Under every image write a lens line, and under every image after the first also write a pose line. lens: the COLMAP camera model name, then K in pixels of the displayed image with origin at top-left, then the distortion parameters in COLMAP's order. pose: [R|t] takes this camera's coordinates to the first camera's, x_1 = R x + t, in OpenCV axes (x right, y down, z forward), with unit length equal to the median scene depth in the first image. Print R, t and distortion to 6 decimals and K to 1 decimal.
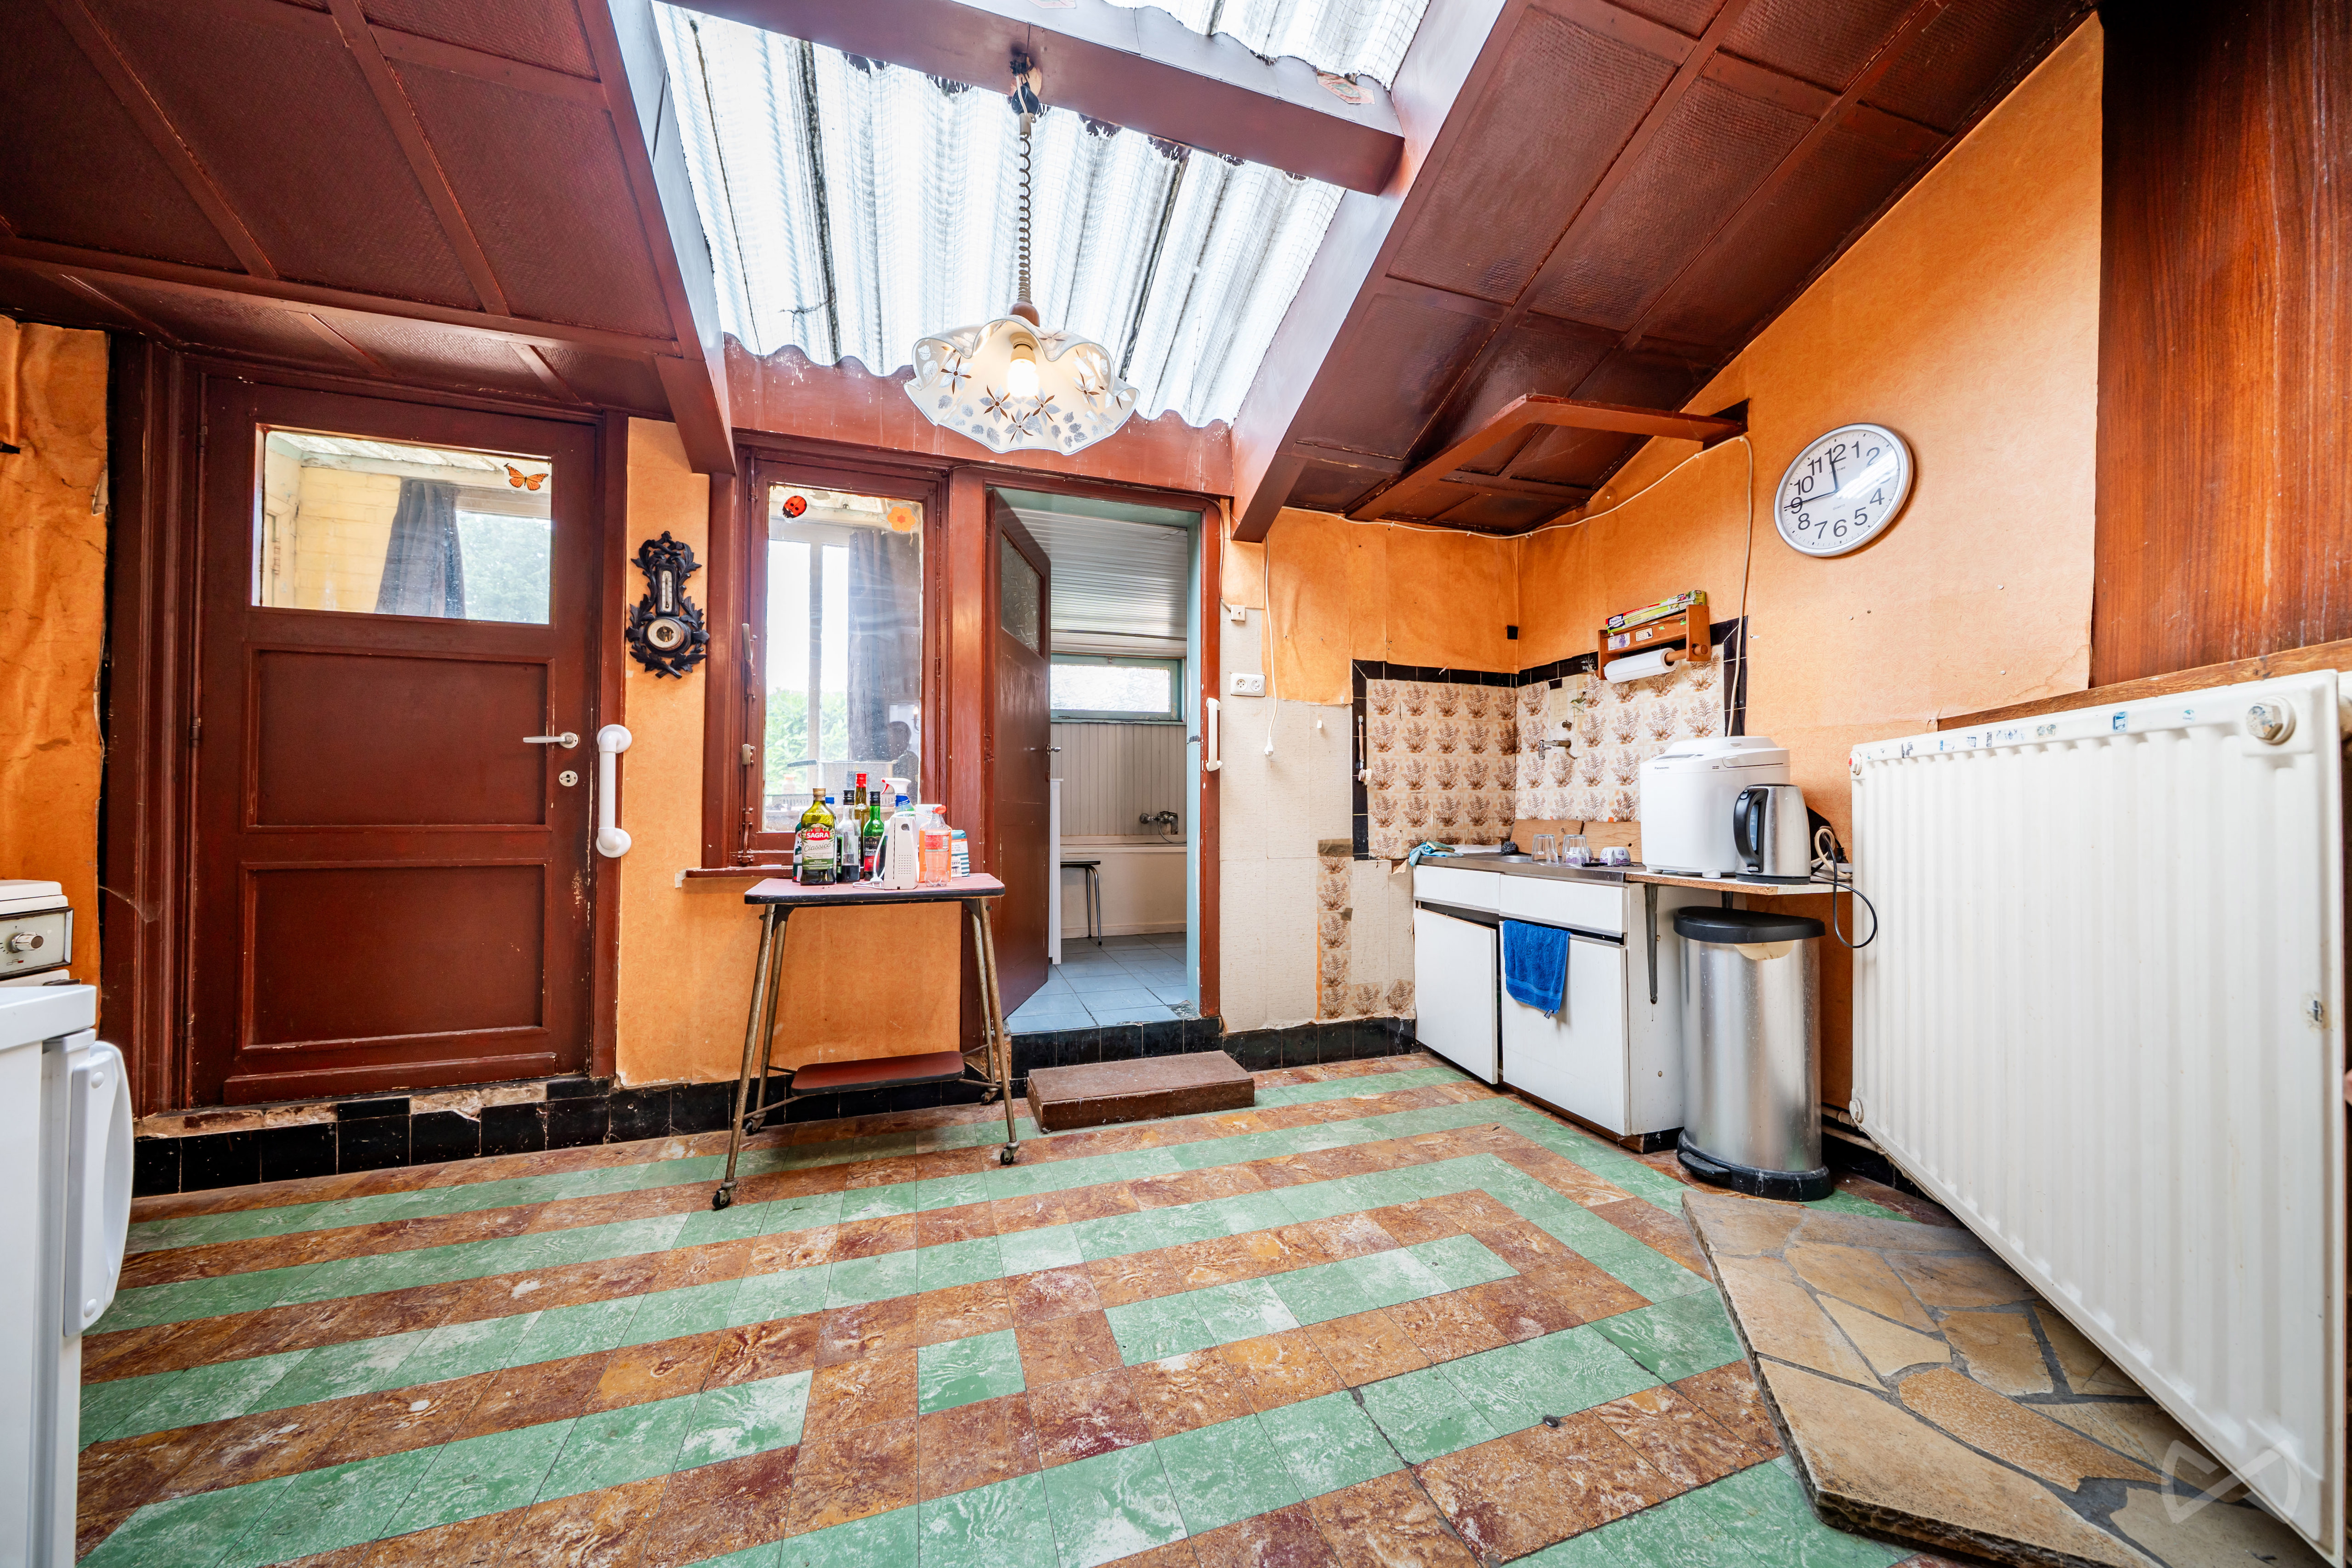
lens RADIAL K [[795.9, 0, 1183.7], [0, 795.9, 797.0], [0, 0, 1]] dist [-0.004653, 0.000506]
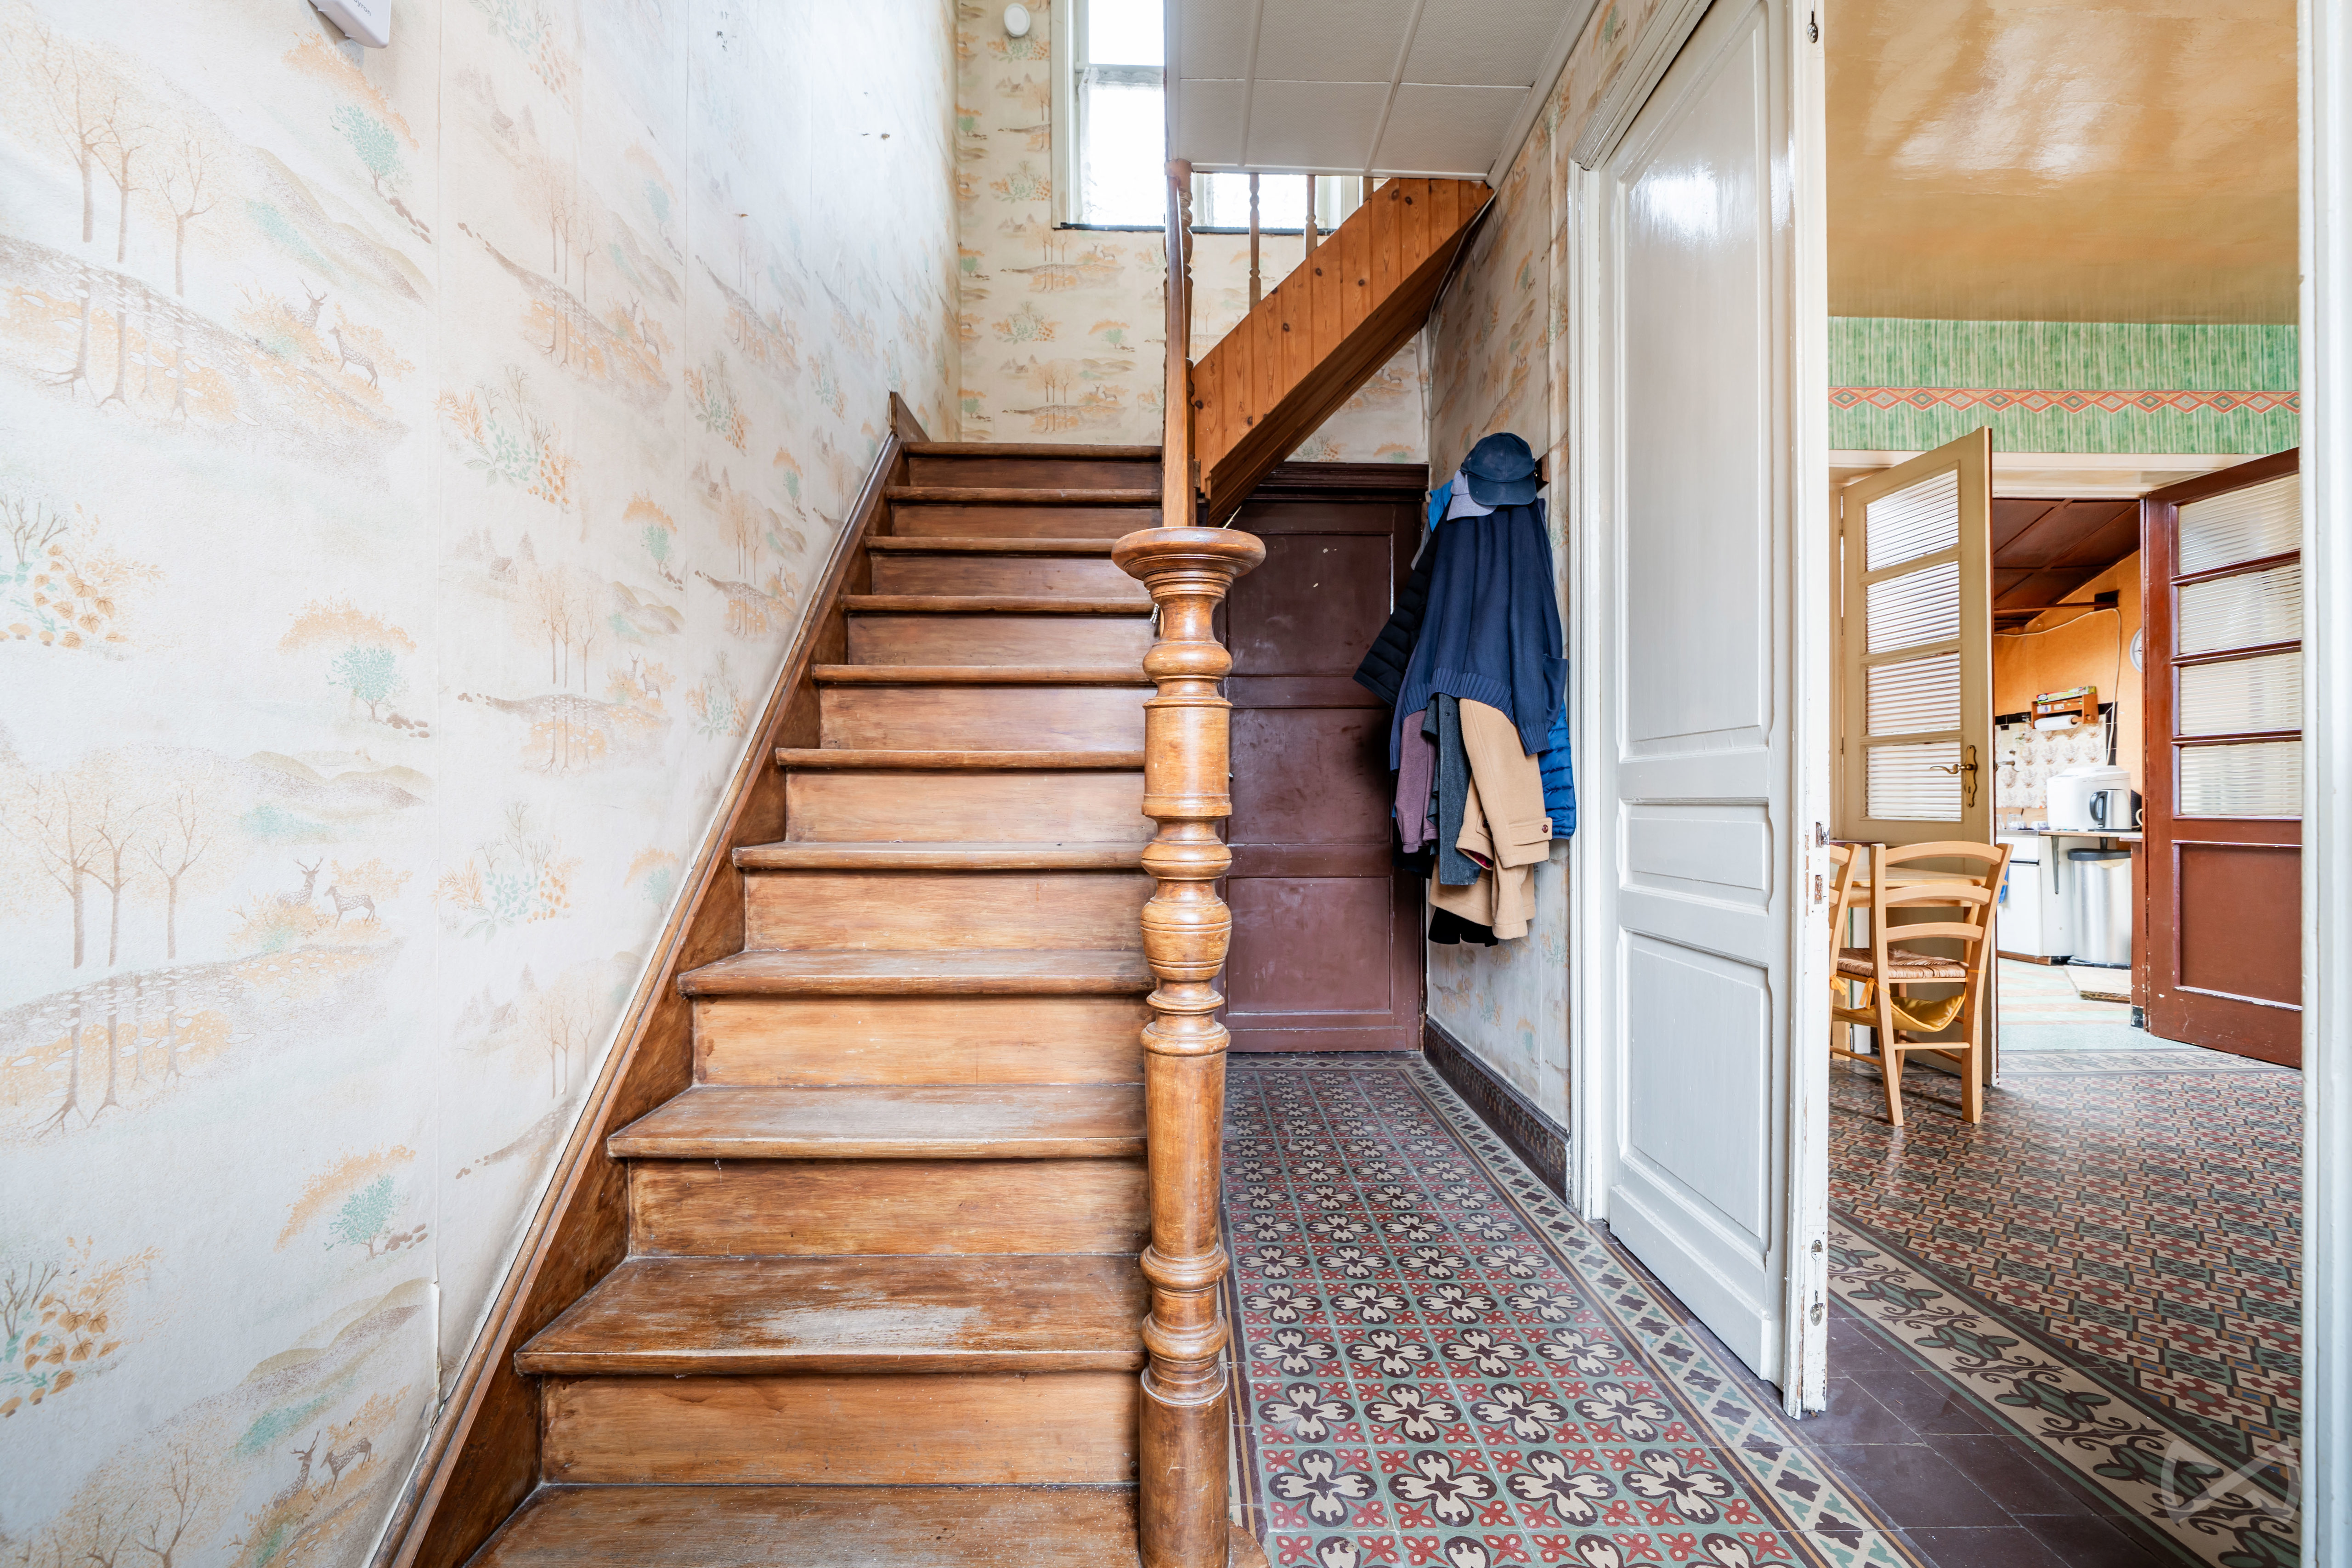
lens RADIAL K [[955.9, 0, 1181.0], [0, 955.9, 796.6], [0, 0, 1]] dist [-0.012479, 0.000490]
pose [[0.955496, -0.002235, -0.294995, -0.867131], [0.003680, 0.999984, 0.004343, -0.013151], [0.294981, -0.005235, 0.955489, -2.041940]]
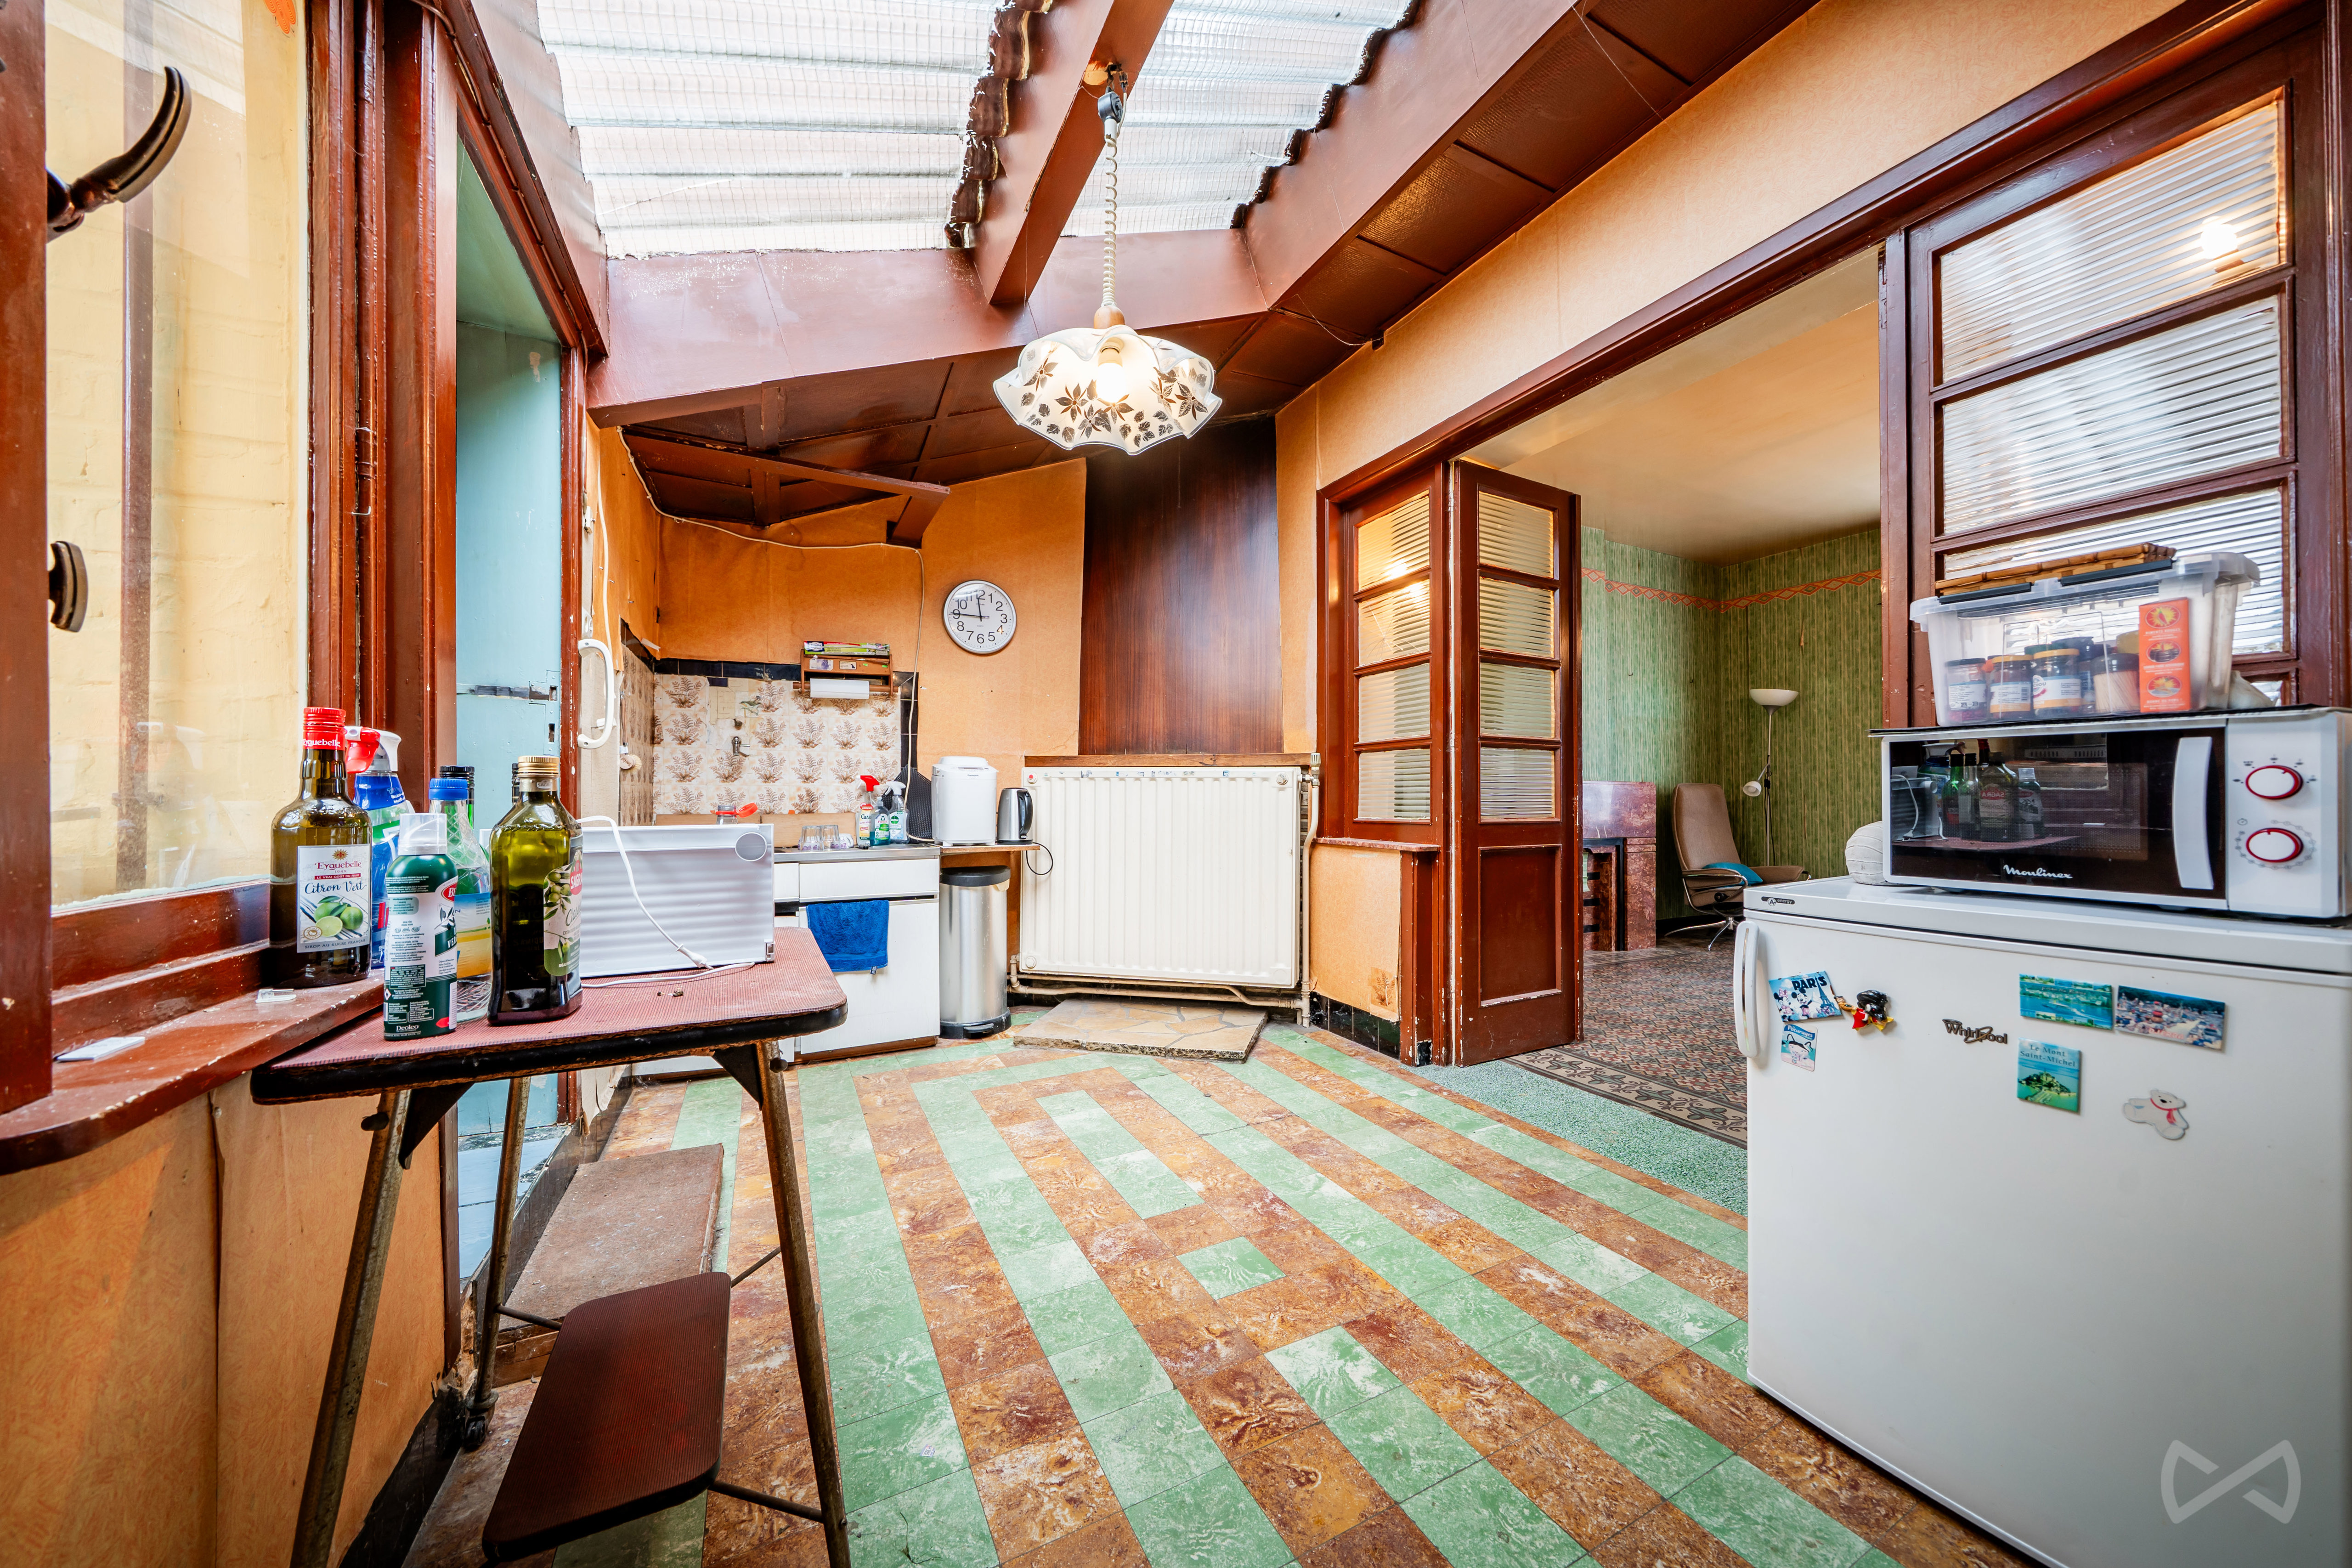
lens RADIAL K [[795.9, 0, 1189.5], [0, 795.9, 797.0], [0, 0, 1]] dist [-0.004653, 0.000506]
pose [[-0.152867, 0.002598, 0.988243, -0.900844], [-0.011233, 0.999927, -0.004366, 0.006507], [-0.988183, -0.011769, -0.152827, 0.774613]]
